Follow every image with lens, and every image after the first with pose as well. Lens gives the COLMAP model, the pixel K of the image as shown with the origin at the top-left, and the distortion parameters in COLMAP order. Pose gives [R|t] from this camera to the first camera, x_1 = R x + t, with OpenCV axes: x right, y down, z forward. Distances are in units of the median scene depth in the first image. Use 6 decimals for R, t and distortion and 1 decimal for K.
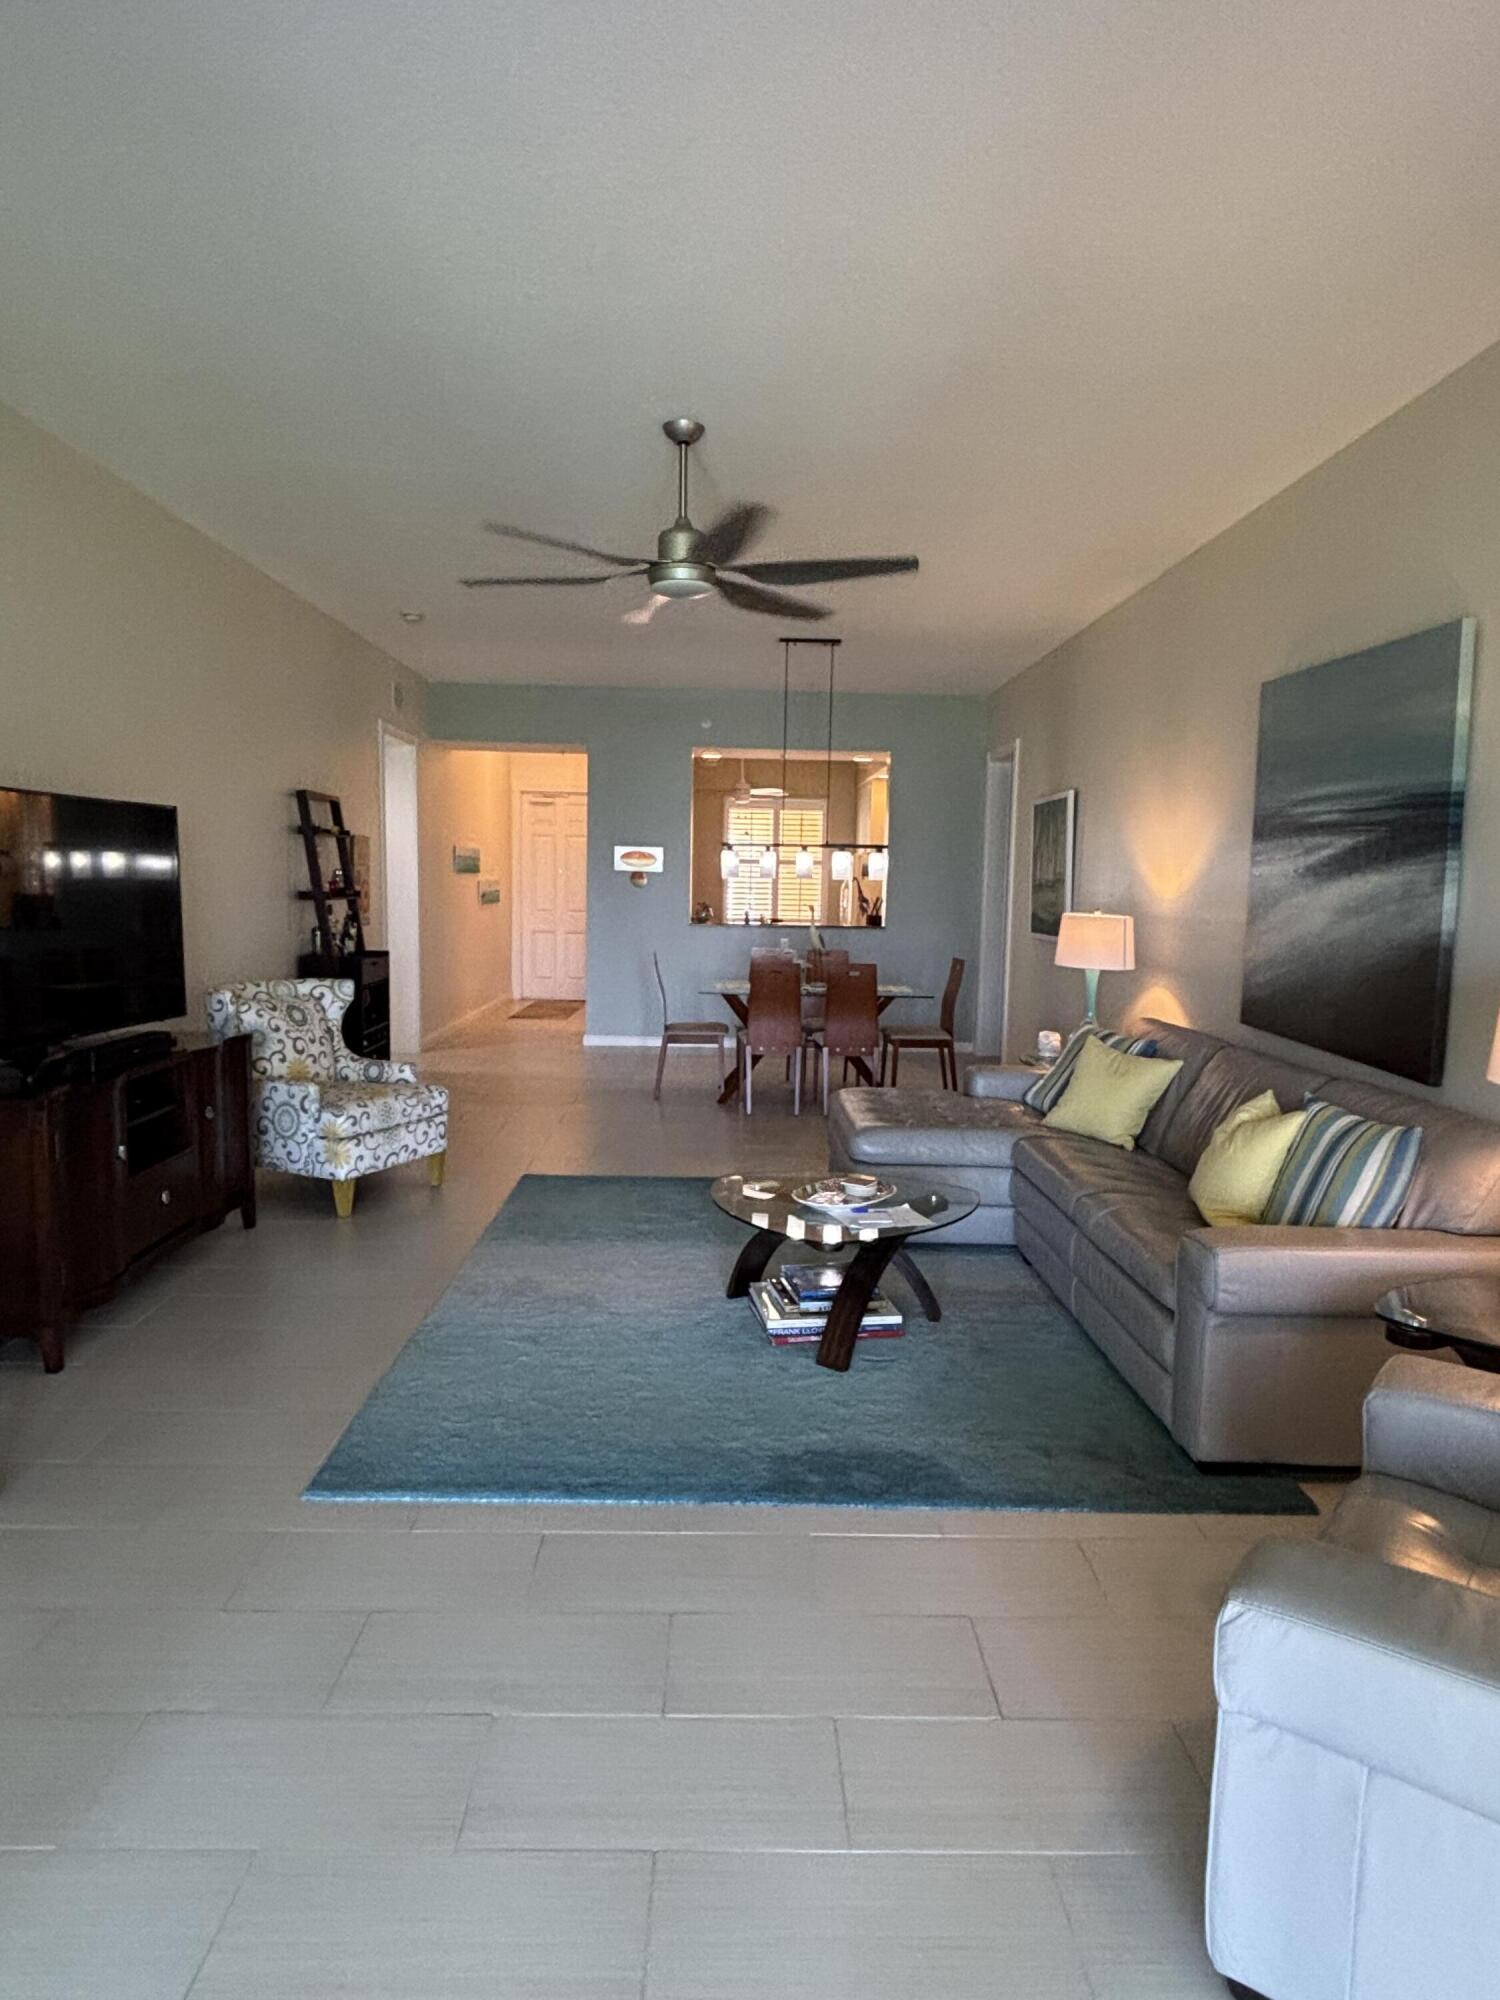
lens RADIAL K [[1269.9, 0, 750.9], [0, 1269.9, 1009.7], [0, 0, 1]] dist [0.027014, -0.038228]
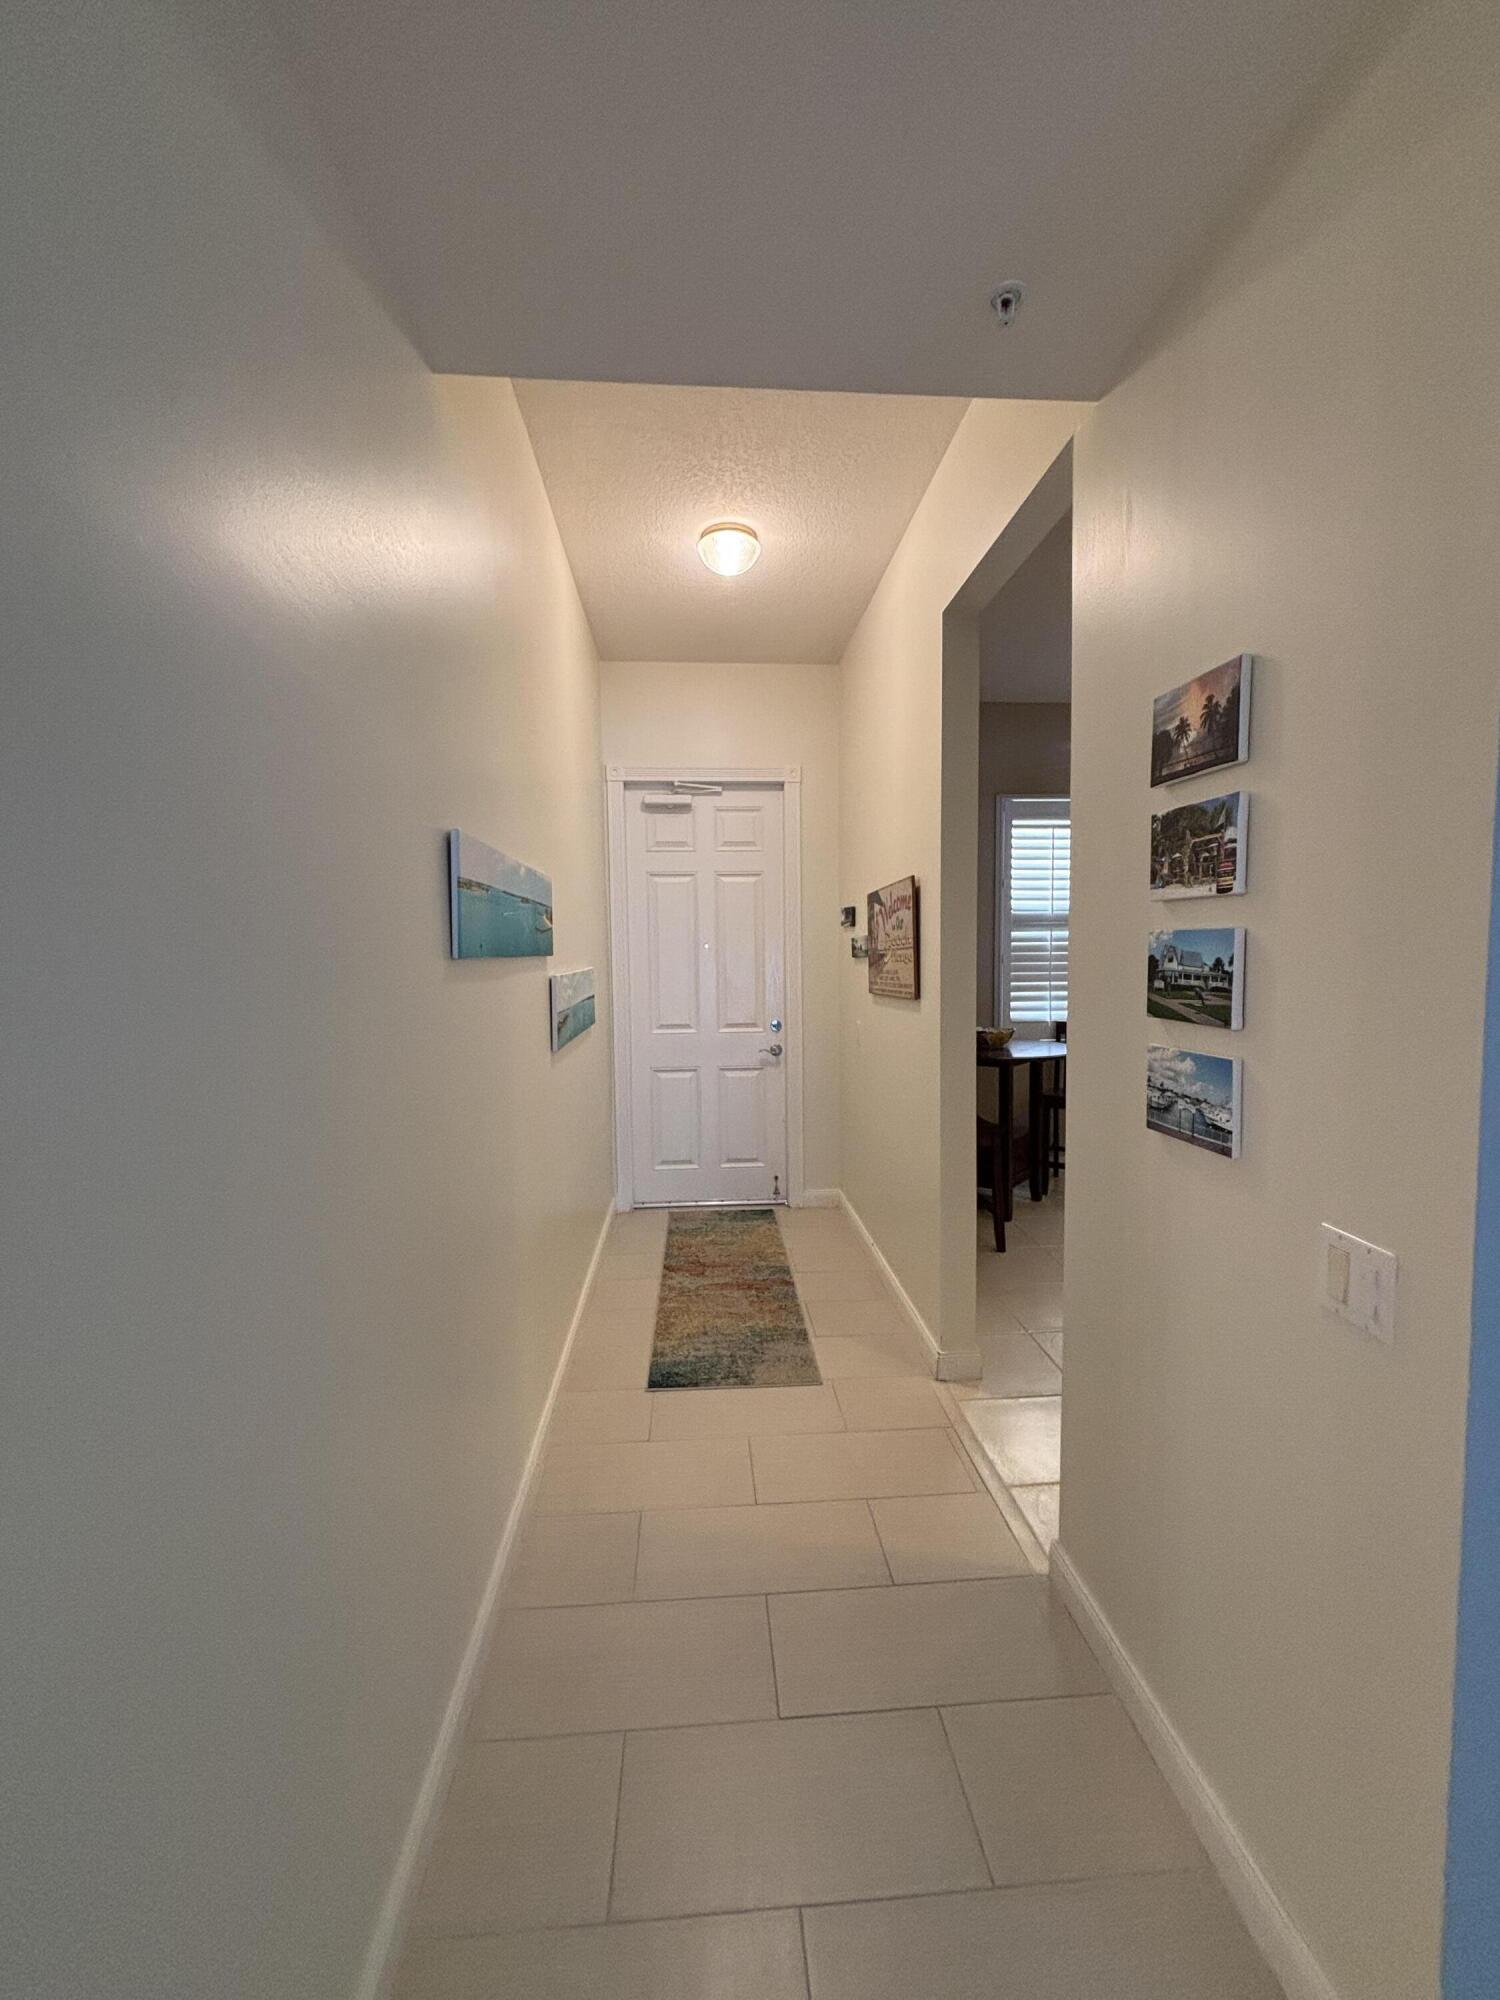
lens RADIAL K [[810.5, 0, 748.4], [0, 810.5, 998.1], [0, 0, 1]] dist [0.004958, -0.001192]
pose [[0.998265, -0.033706, 0.048288, -0.177060], [0.035904, 0.998324, -0.045393, -0.086625], [-0.046677, 0.047048, 0.997801, 0.809036]]
